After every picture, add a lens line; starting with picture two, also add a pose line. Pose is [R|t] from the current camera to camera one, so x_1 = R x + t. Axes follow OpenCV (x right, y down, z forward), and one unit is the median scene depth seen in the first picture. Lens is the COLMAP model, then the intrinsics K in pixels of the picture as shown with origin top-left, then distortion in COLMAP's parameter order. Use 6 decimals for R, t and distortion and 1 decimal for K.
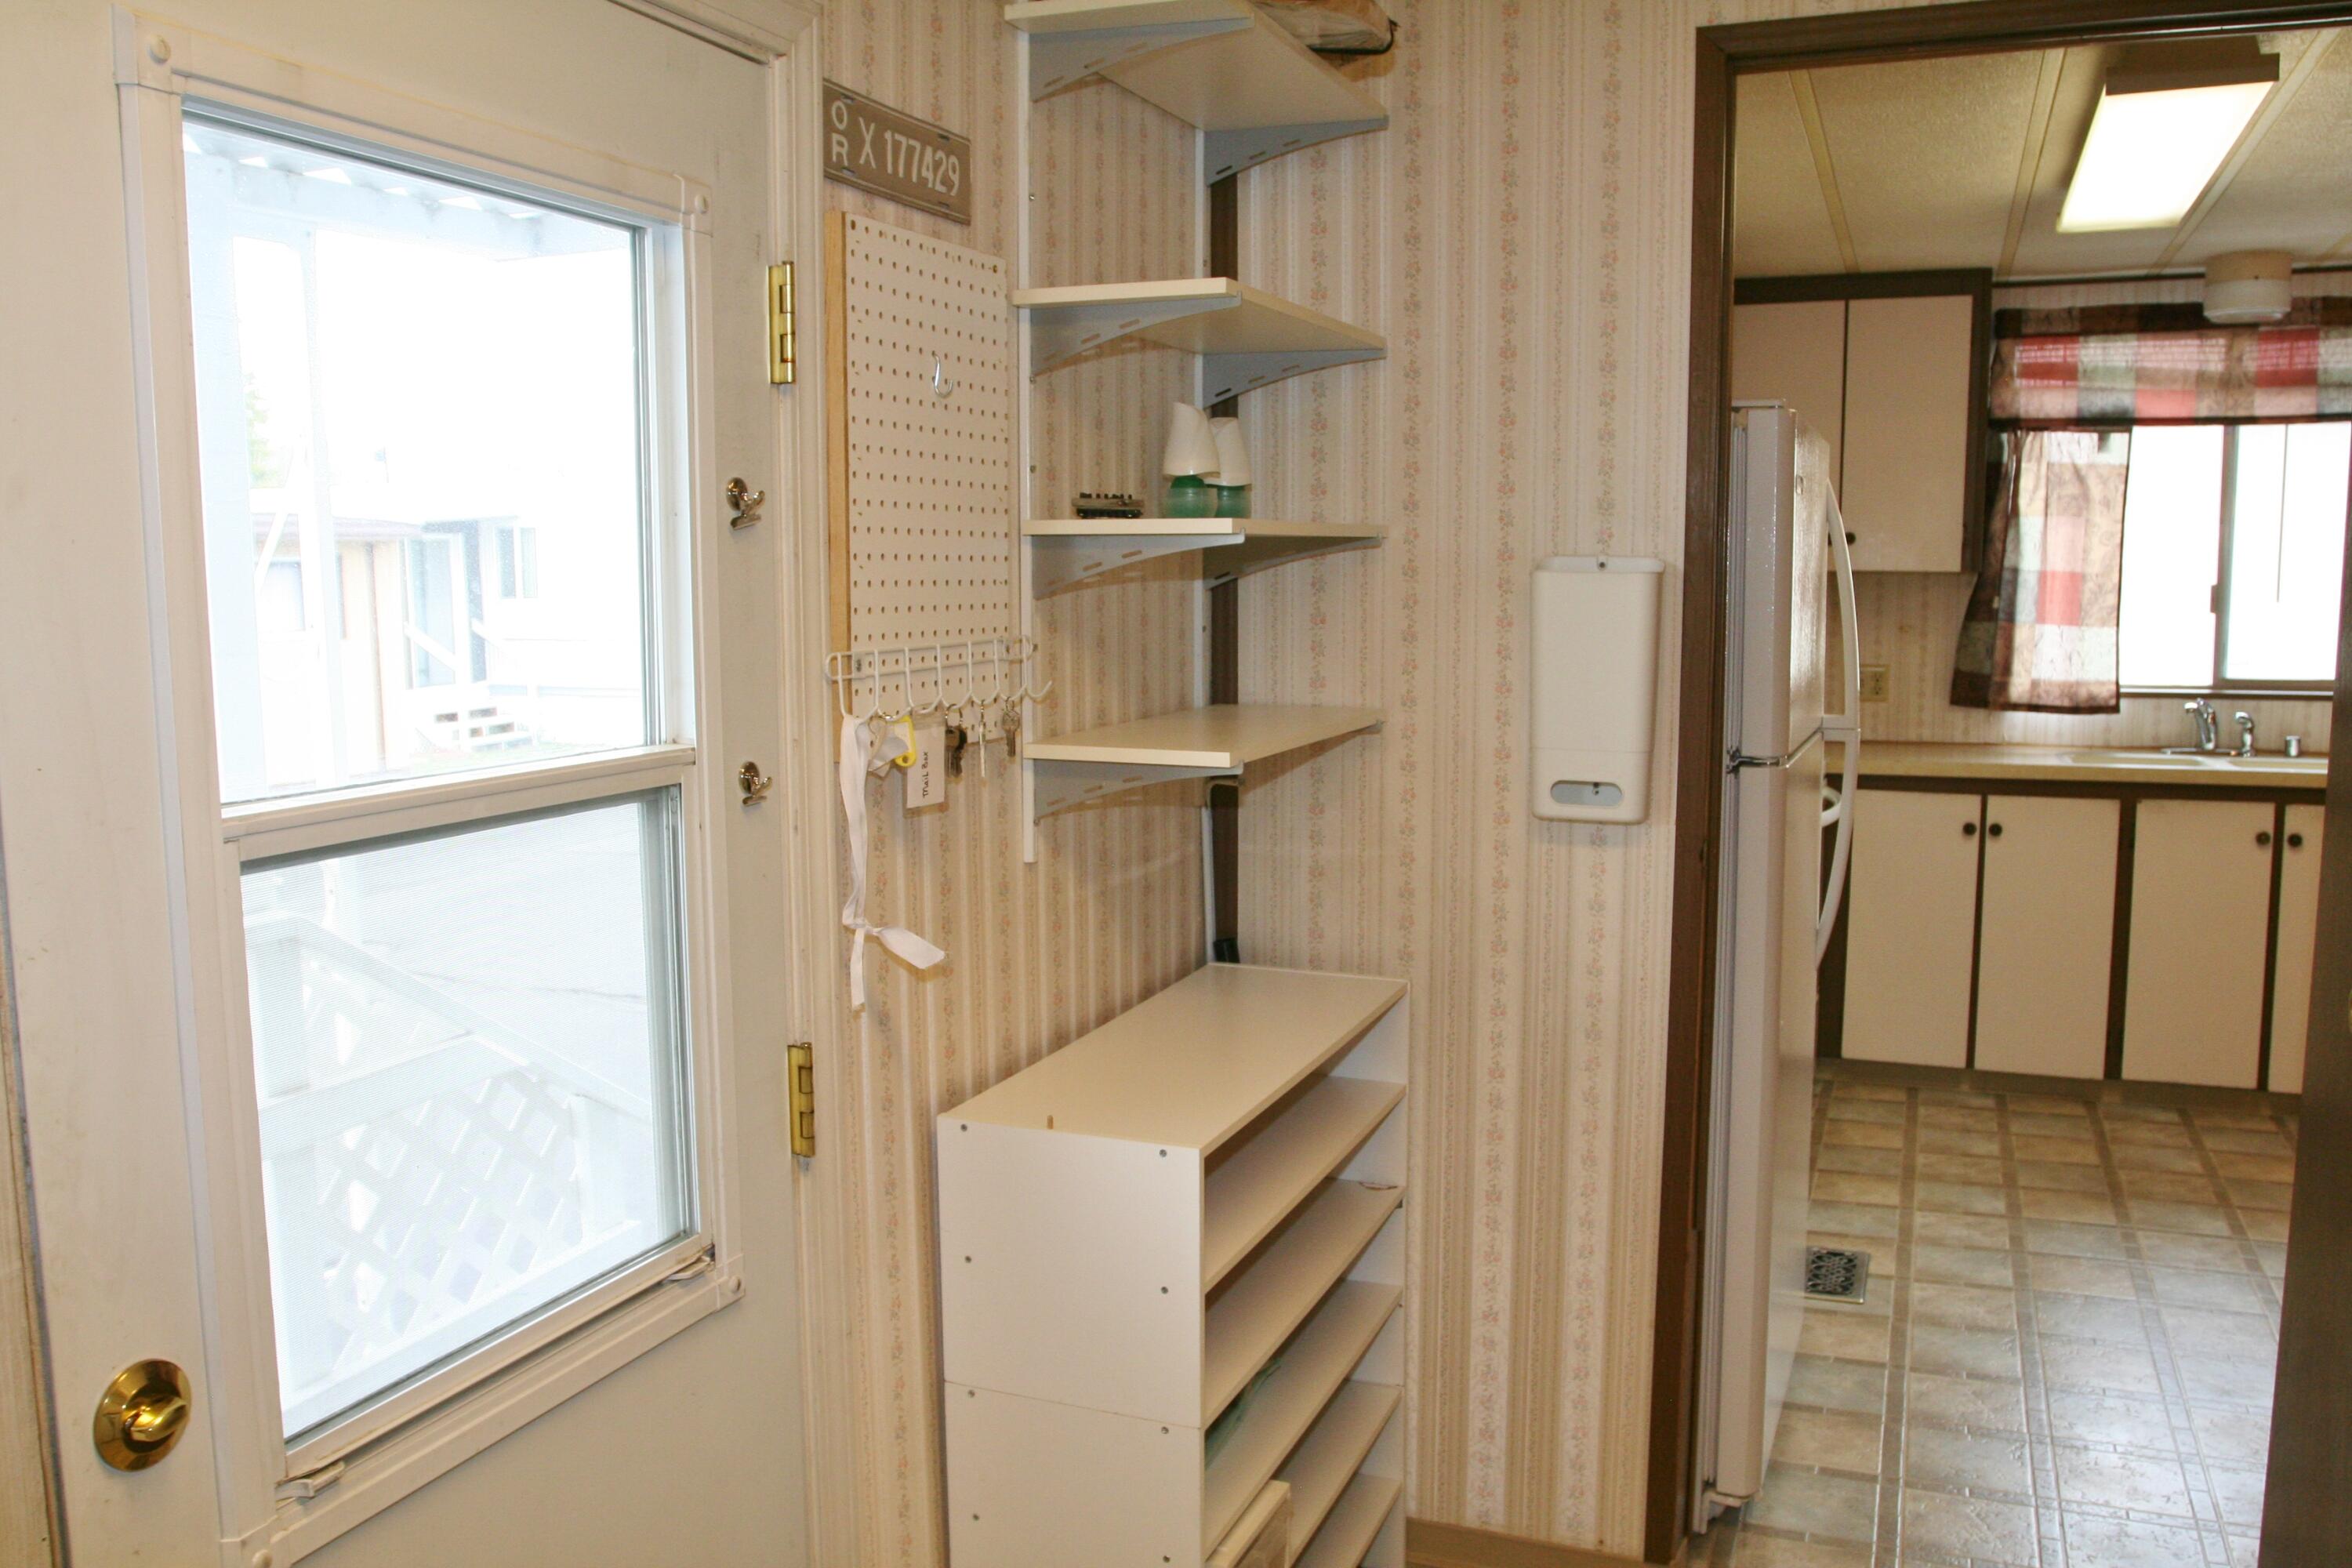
lens RADIAL K [[1996.6, 0, 1176.0], [0, 1996.6, 784.0], [0, 0, 1]] dist [-0.034235, 0.000954]
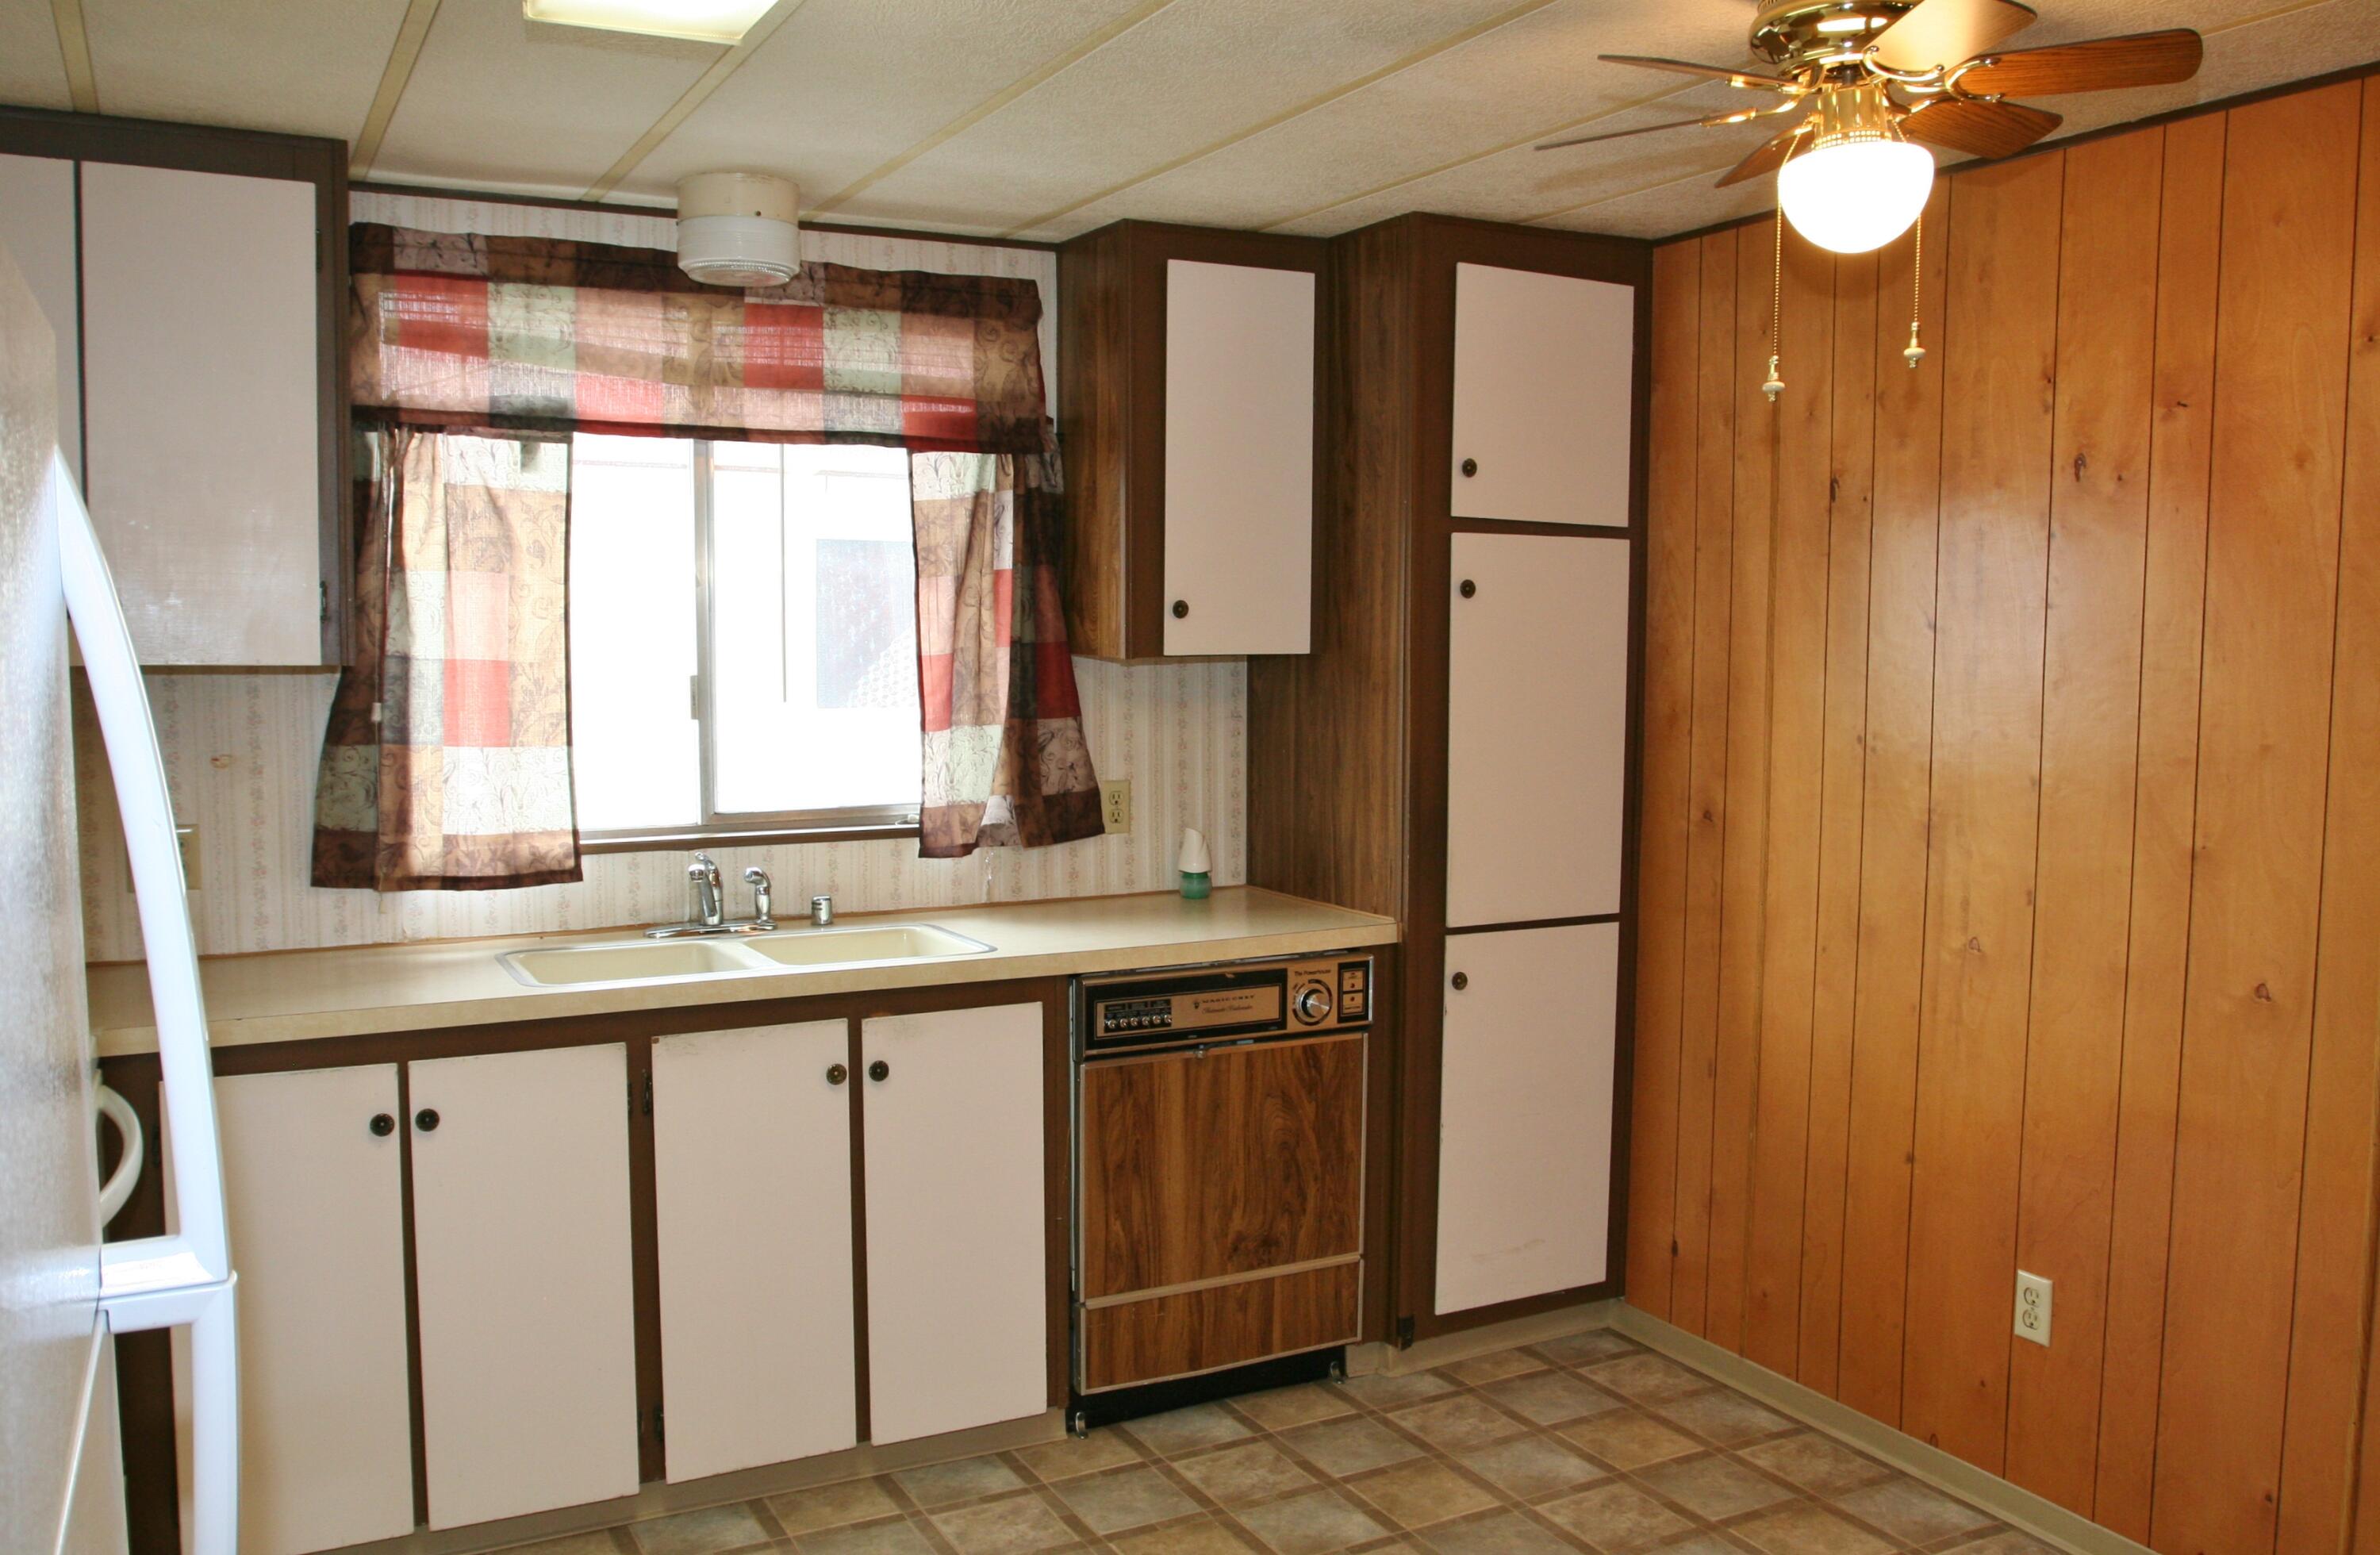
lens RADIAL K [[1912.5, 0, 1190.0], [0, 1912.5, 777.5], [0, 0, 1]] dist [-0.054892, 0.012000]
pose [[0.654036, -0.059358, 0.754131, 0.142971], [0.072896, 0.997223, 0.015271, -0.063776], [-0.752943, 0.044986, 0.656546, 0.446471]]
